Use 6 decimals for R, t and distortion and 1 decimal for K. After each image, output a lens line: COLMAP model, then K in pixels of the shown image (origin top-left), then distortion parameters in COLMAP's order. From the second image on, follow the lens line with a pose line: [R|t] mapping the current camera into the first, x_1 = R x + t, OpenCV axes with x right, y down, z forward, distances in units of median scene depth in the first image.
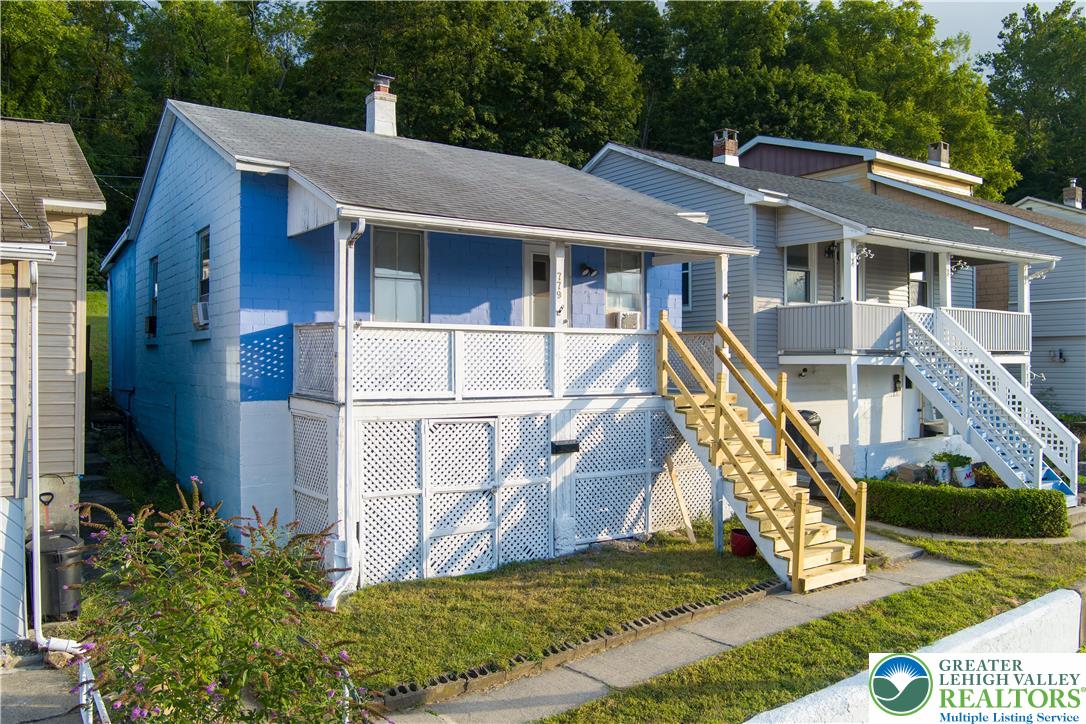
lens RADIAL K [[878.7, 0, 545.3], [0, 878.7, 366.0], [0, 0, 1]] dist [-0.070847, -0.002513]
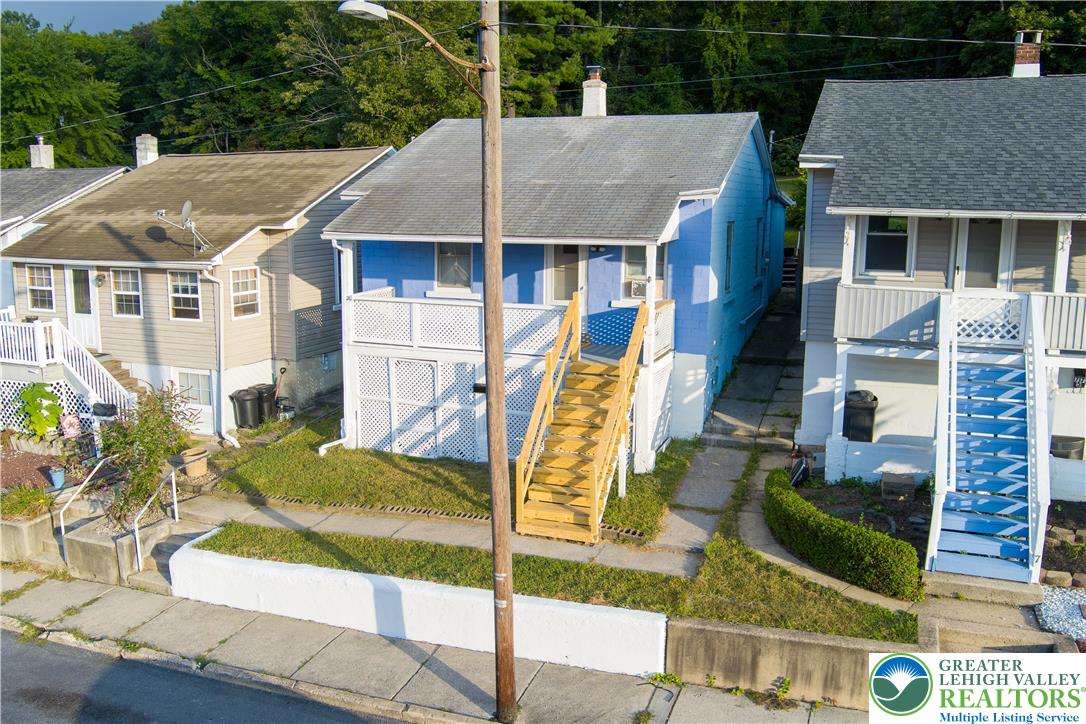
lens RADIAL K [[878.7, 0, 545.1], [0, 878.7, 356.1], [0, 0, 1]] dist [-0.070847, -0.002513]
pose [[0.559227, 0.144071, -0.816400, 1.267721], [-0.009561, 0.985839, 0.167423, -0.203363], [0.828959, -0.085822, 0.552685, 0.321789]]
